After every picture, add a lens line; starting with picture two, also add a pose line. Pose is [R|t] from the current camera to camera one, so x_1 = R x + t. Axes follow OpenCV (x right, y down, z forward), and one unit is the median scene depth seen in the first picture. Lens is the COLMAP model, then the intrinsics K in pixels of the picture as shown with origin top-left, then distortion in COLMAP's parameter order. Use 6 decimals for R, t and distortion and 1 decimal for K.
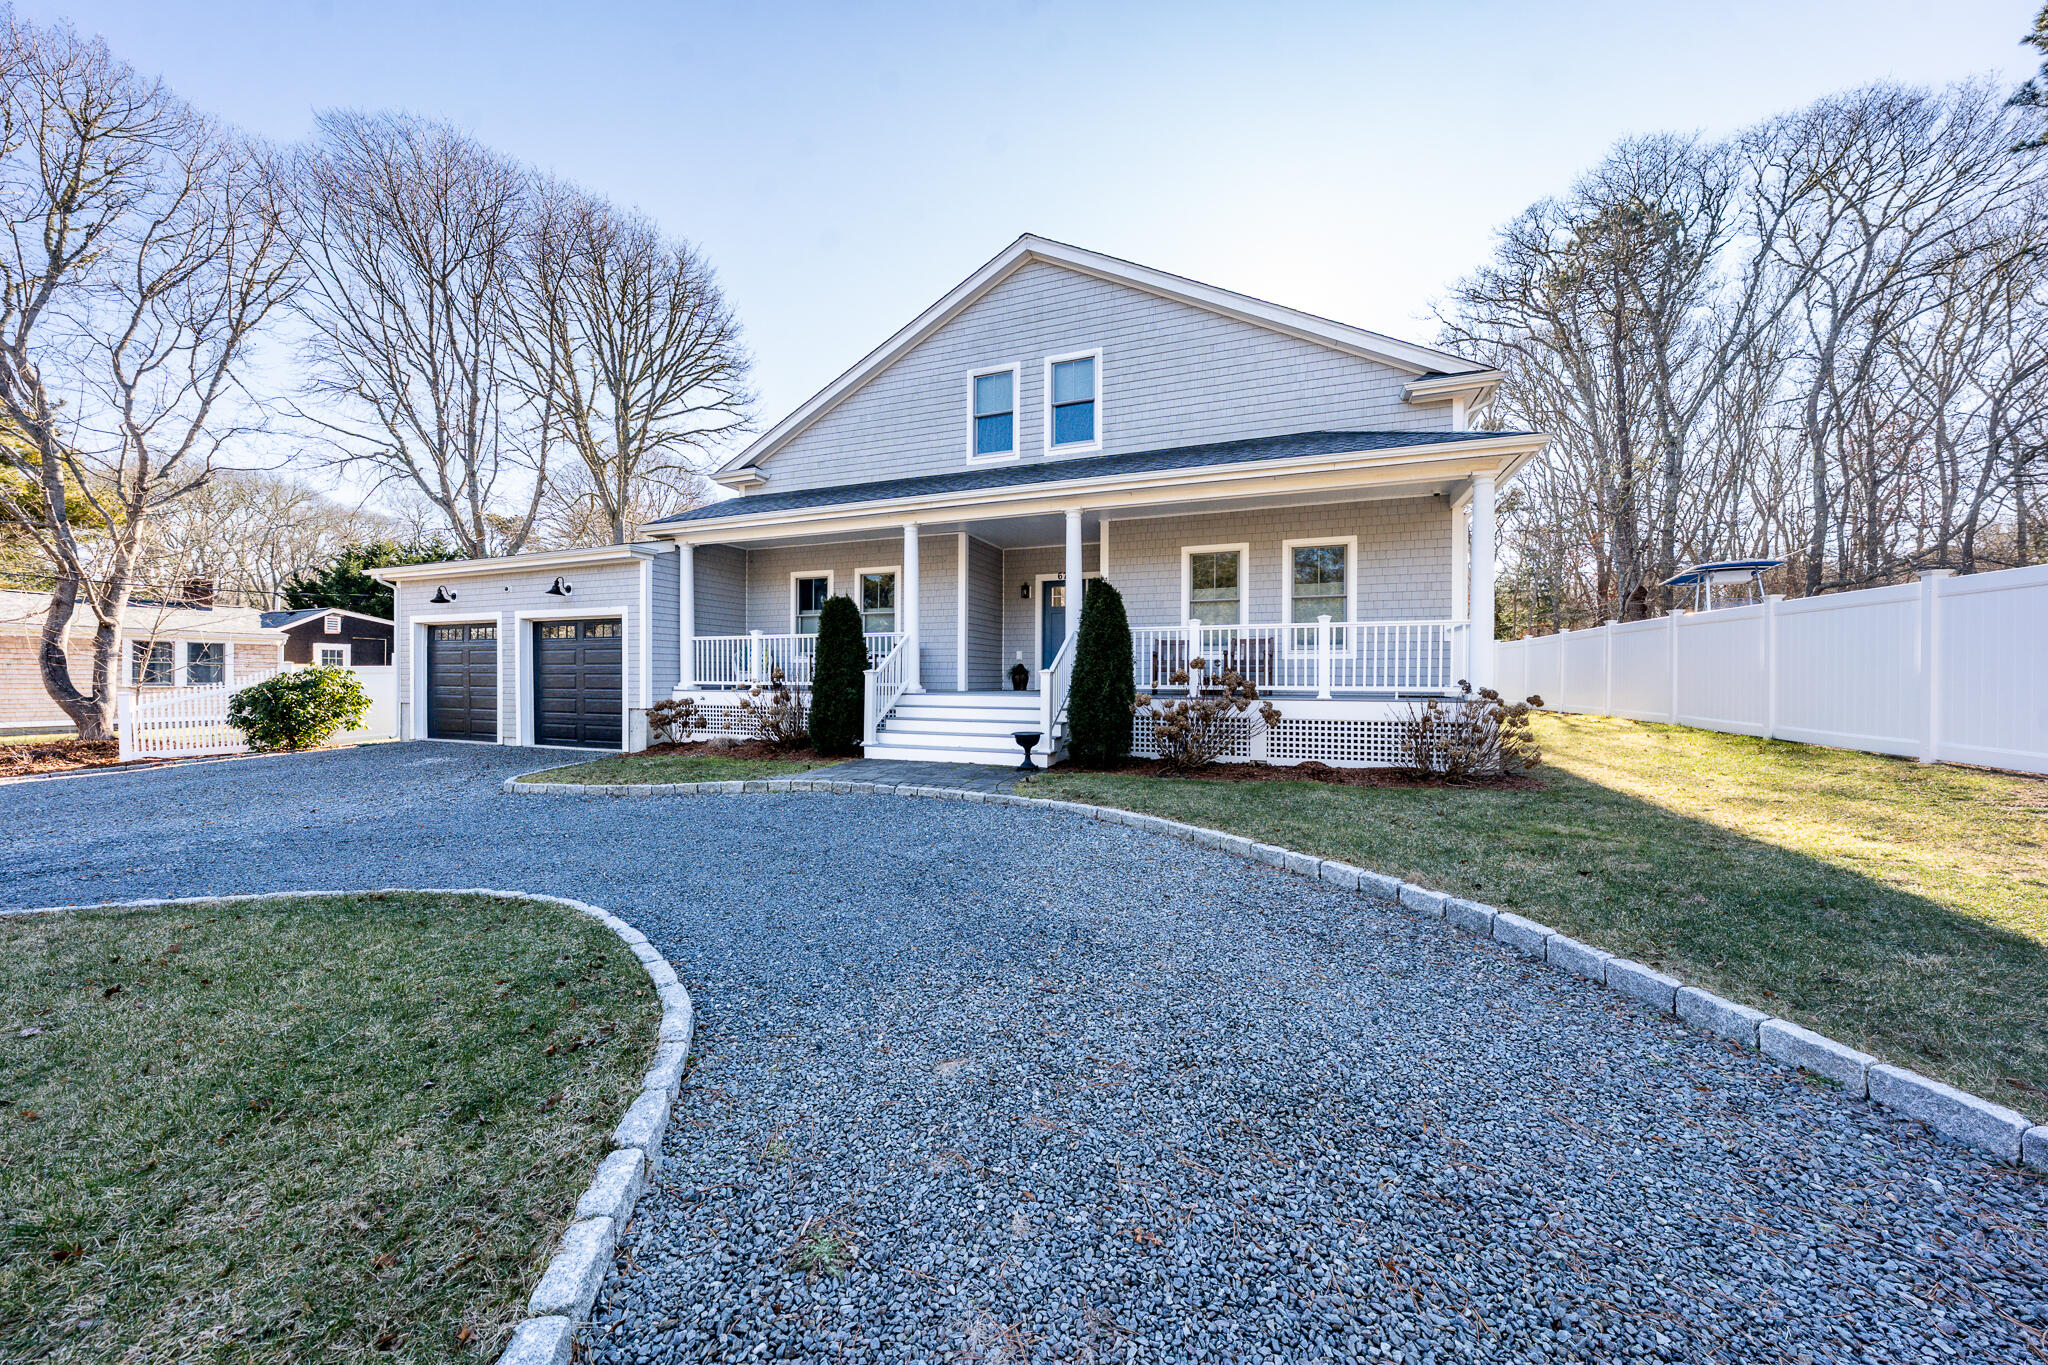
lens RADIAL K [[693.1, 0, 1026.9], [0, 693.1, 685.3], [0, 0, 1]] dist [-0.008821, 0.000350]
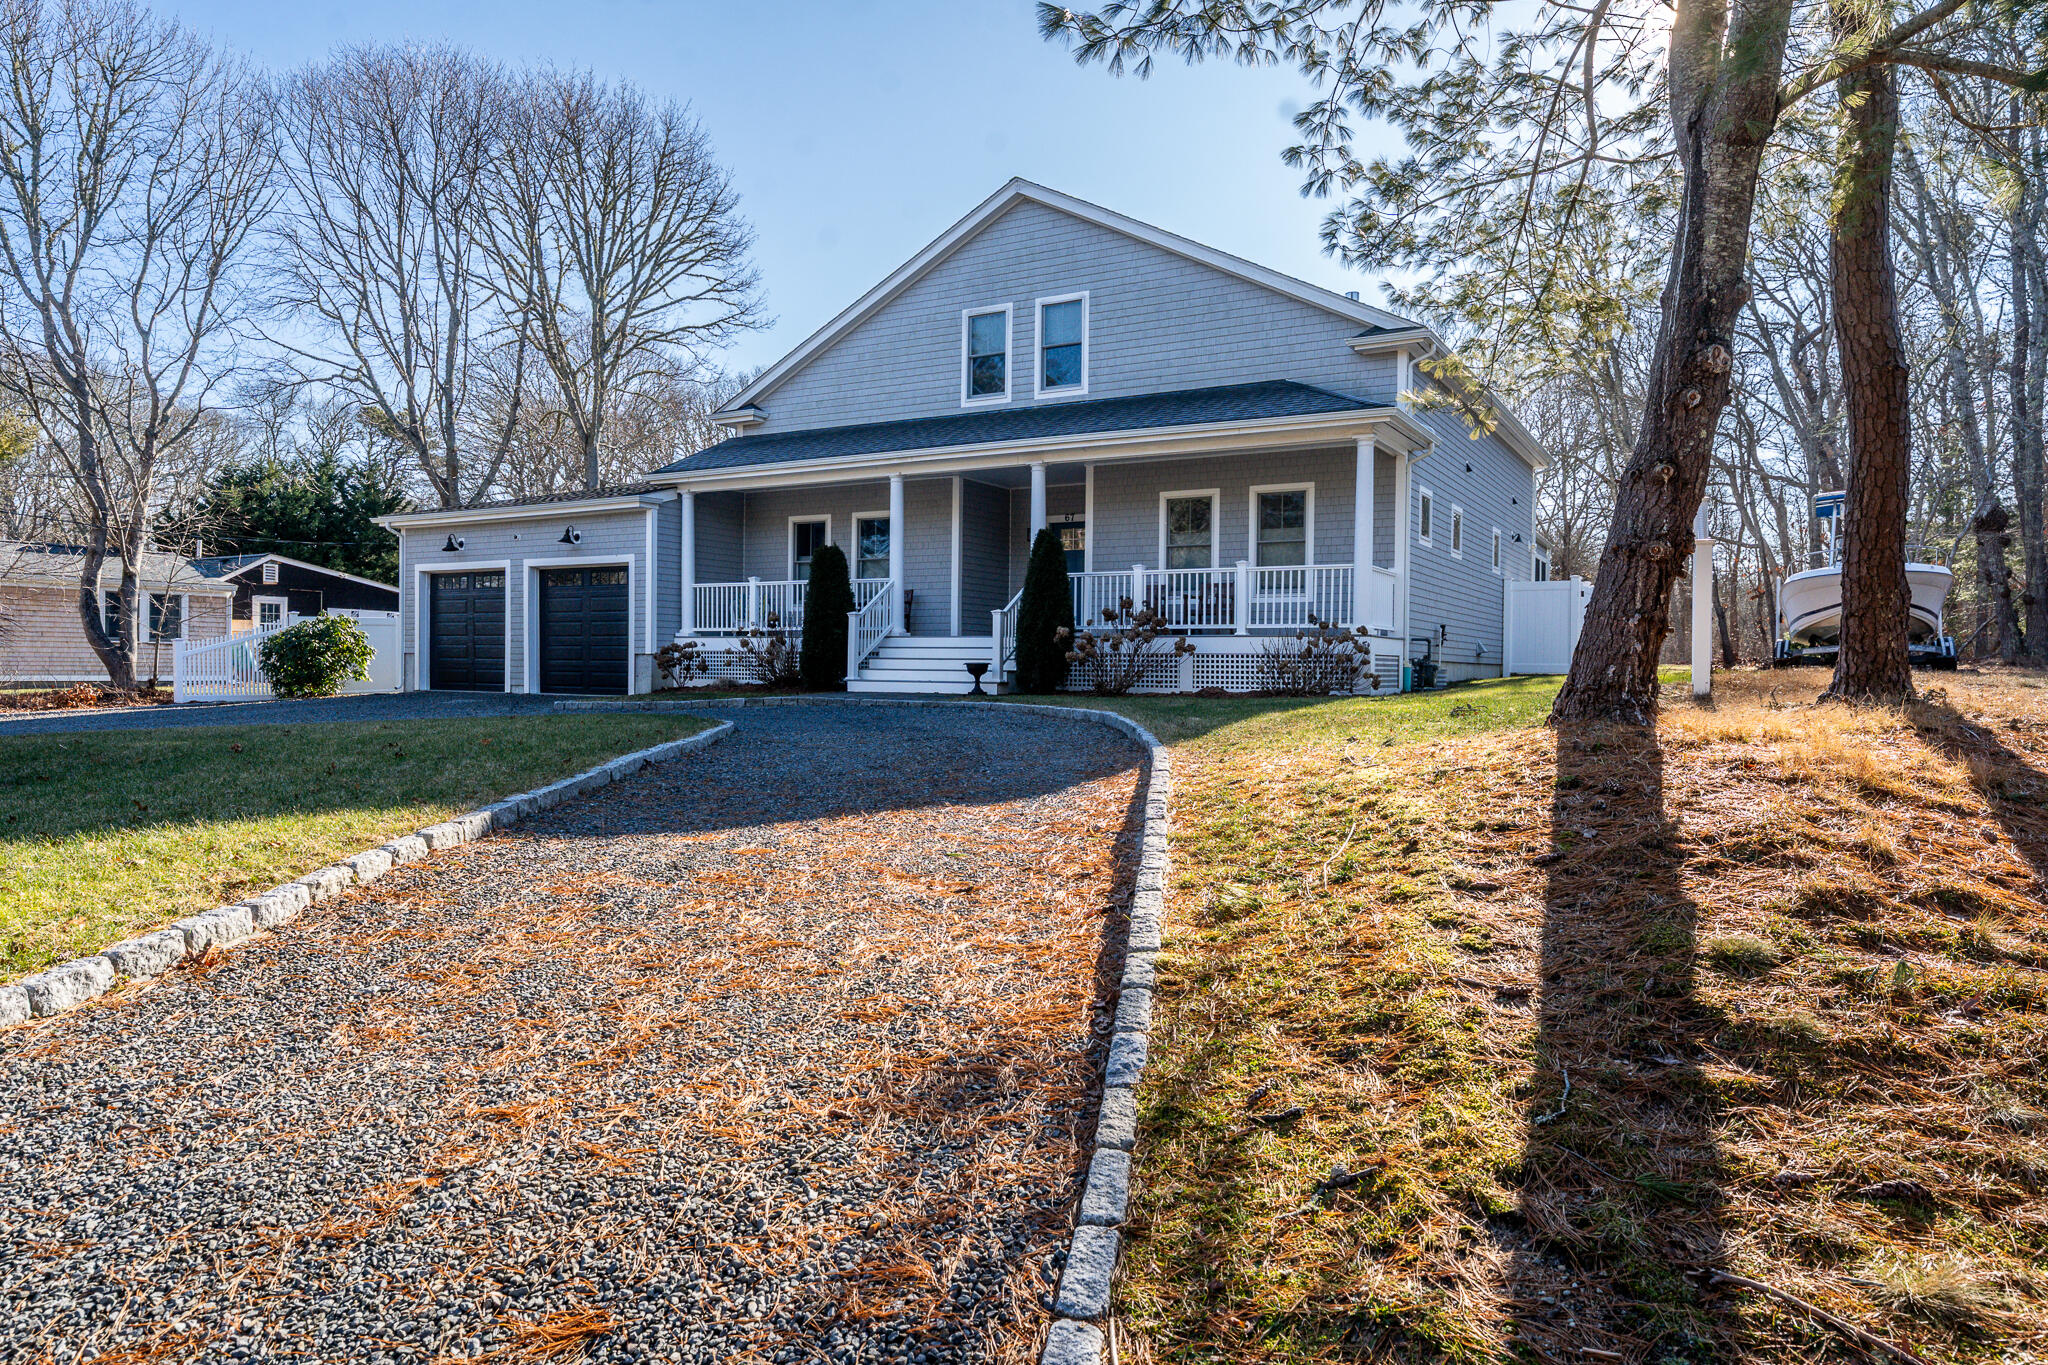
lens RADIAL K [[1271.5, 0, 1026.9], [0, 1271.5, 680.6], [0, 0, 1]] dist [-0.005244, 0.002041]
pose [[0.987653, 0.008686, -0.156417, 0.290333], [-0.008813, 0.999961, -0.000117, 0.067247], [0.156410, 0.001494, 0.987691, -0.761260]]
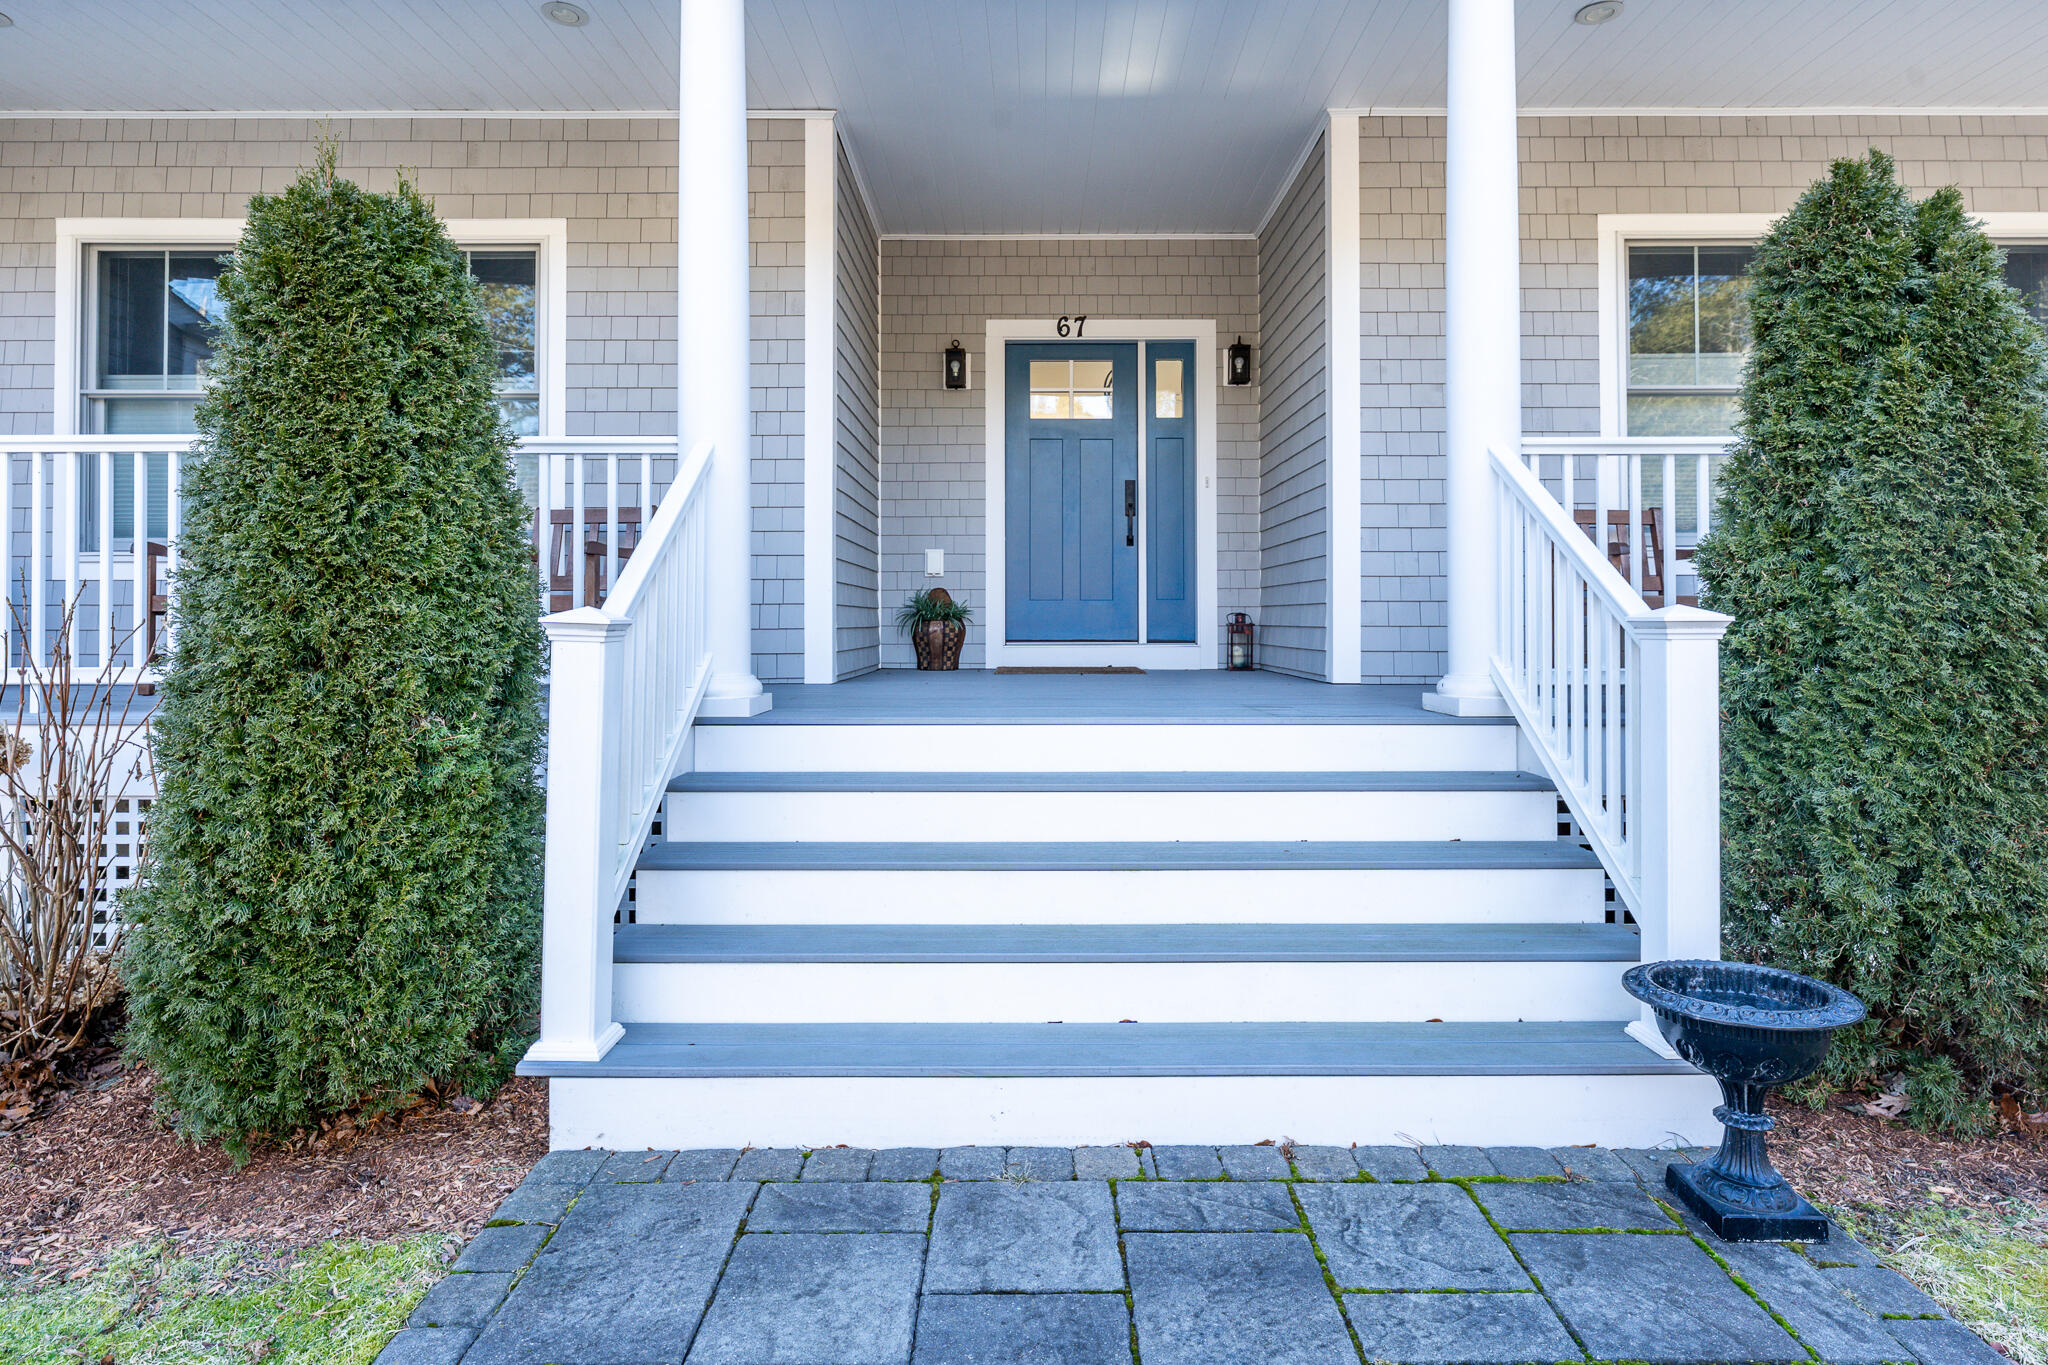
lens RADIAL K [[1126.3, 0, 1019.6], [0, 1126.3, 594.3], [0, 0, 1]] dist [0.000223, 0.000460]
pose [[0.934869, 0.001190, 0.354992, -0.179241], [0.010811, 0.999435, -0.031821, -0.013780], [-0.354829, 0.033586, 0.934328, 0.559936]]
